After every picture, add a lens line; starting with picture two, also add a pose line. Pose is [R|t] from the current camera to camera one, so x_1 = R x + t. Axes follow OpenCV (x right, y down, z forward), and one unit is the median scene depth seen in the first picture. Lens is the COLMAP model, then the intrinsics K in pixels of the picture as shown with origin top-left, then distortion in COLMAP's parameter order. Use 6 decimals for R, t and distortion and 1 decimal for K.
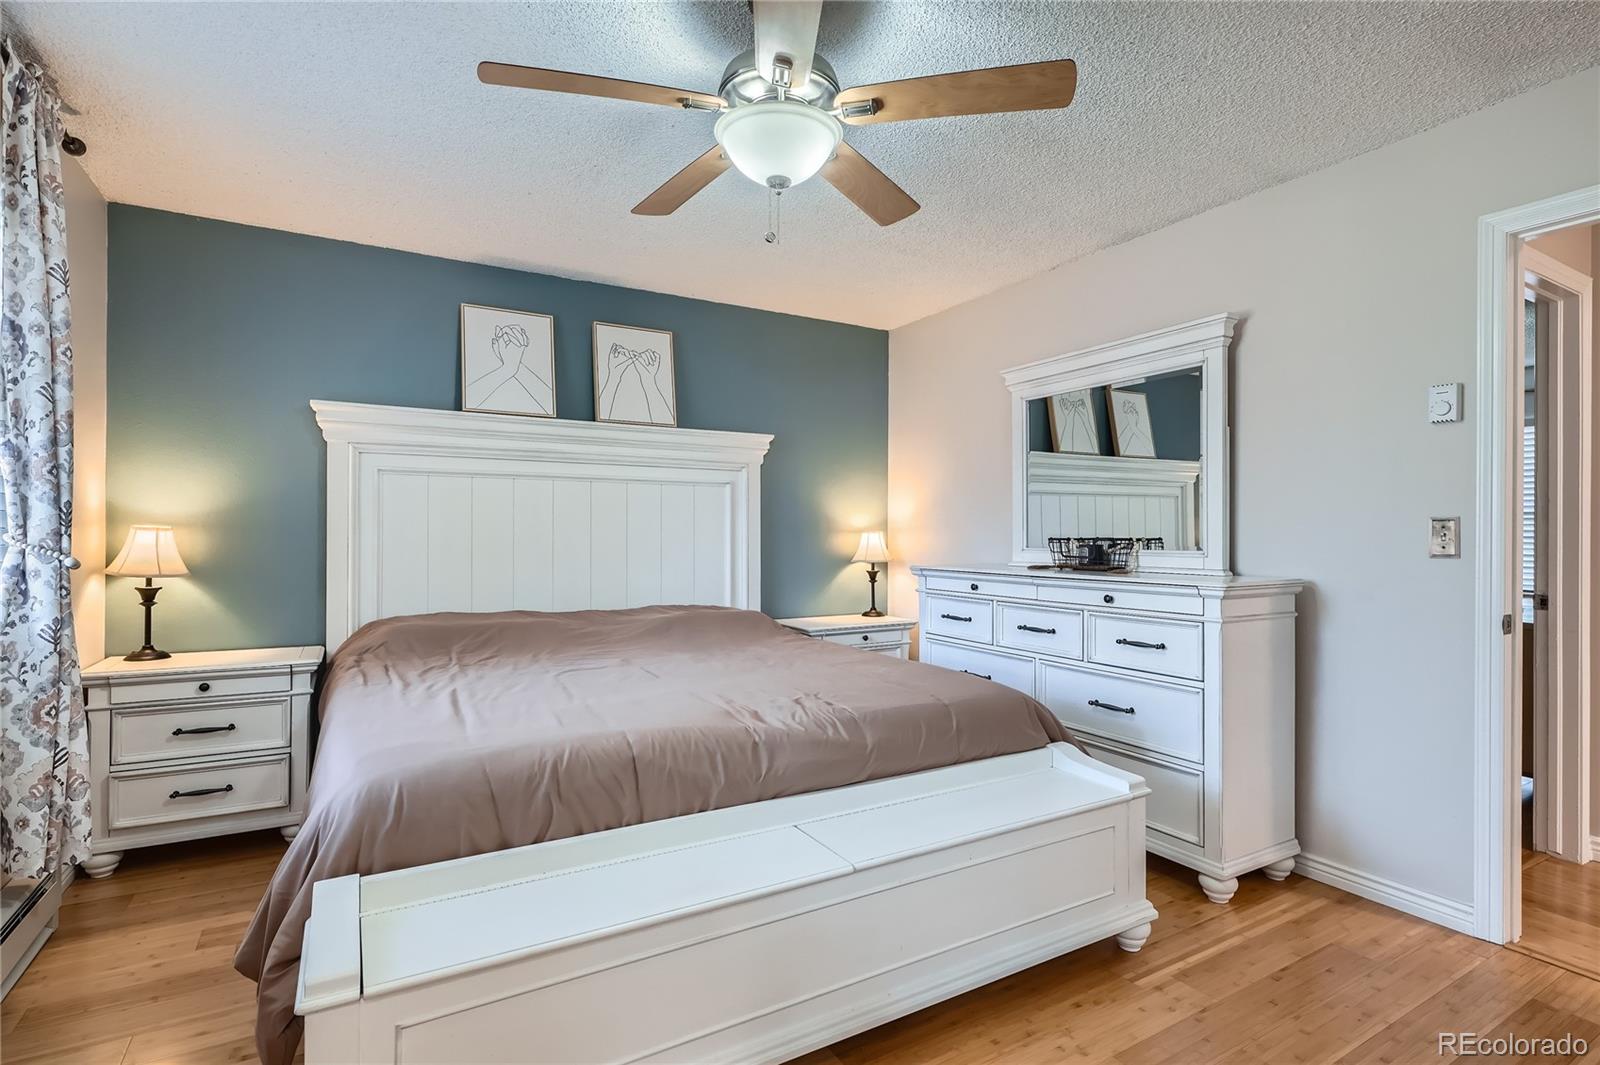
lens RADIAL K [[773.8, 0, 798.0], [0, 773.8, 534.5], [0, 0, 1]] dist [-0.001081, 0.000590]
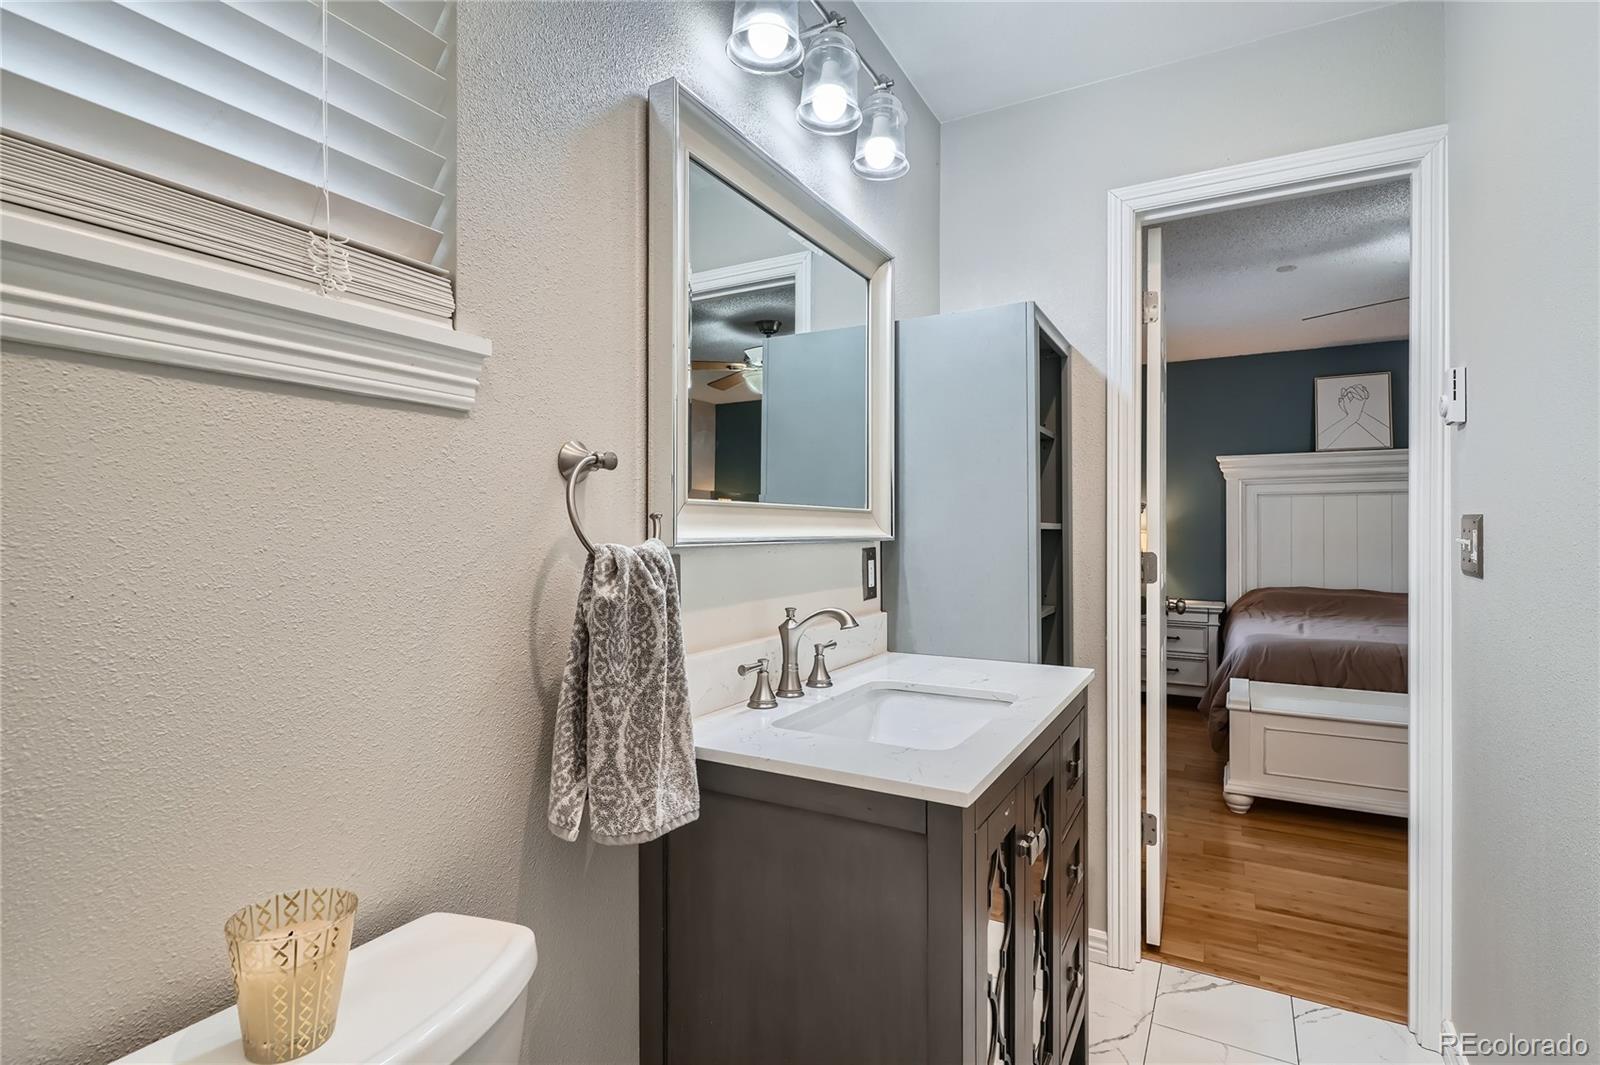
lens RADIAL K [[773.8, 0, 797.5], [0, 773.8, 533.9], [0, 0, 1]] dist [-0.001081, 0.000590]
pose [[0.509497, -0.005115, -0.860457, 0.375065], [0.001208, 0.999986, -0.005229, 0.004195], [0.860472, 0.001625, 0.509496, -0.681662]]
